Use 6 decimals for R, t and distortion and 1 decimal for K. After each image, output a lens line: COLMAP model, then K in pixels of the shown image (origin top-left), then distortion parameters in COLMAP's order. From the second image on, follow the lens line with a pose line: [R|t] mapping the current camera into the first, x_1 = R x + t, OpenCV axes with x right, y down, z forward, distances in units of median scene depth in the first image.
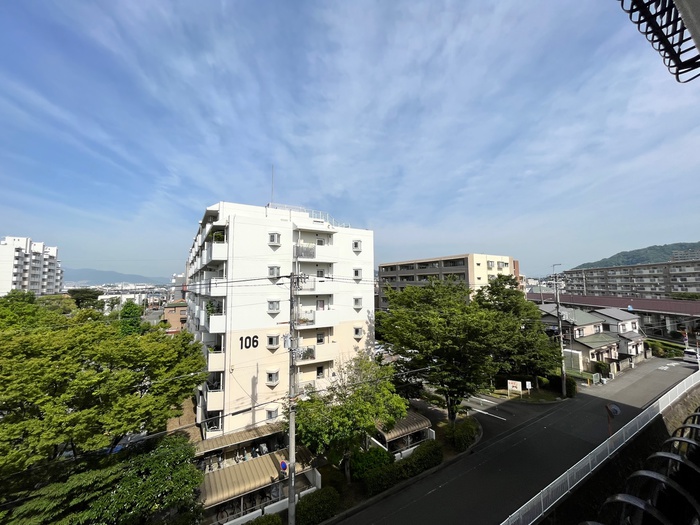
lens RADIAL K [[284.2, 0, 350.3], [0, 284.2, 262.5], [0, 0, 1]] dist [-0.002048, 0.000263]
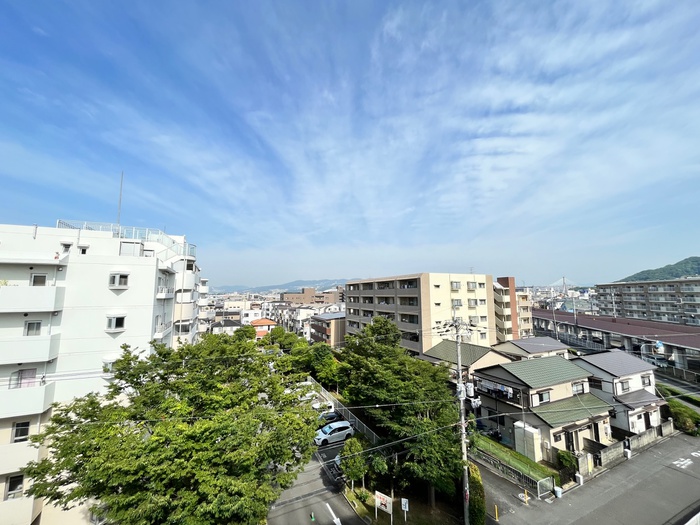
lens RADIAL K [[284.2, 0, 349.7], [0, 284.2, 262.4], [0, 0, 1]] dist [-0.002048, 0.000263]
pose [[0.993677, -0.011240, -0.111711, 0.389220], [0.007191, 0.999305, -0.036581, -0.041334], [0.112045, 0.035547, 0.993067, 0.246113]]
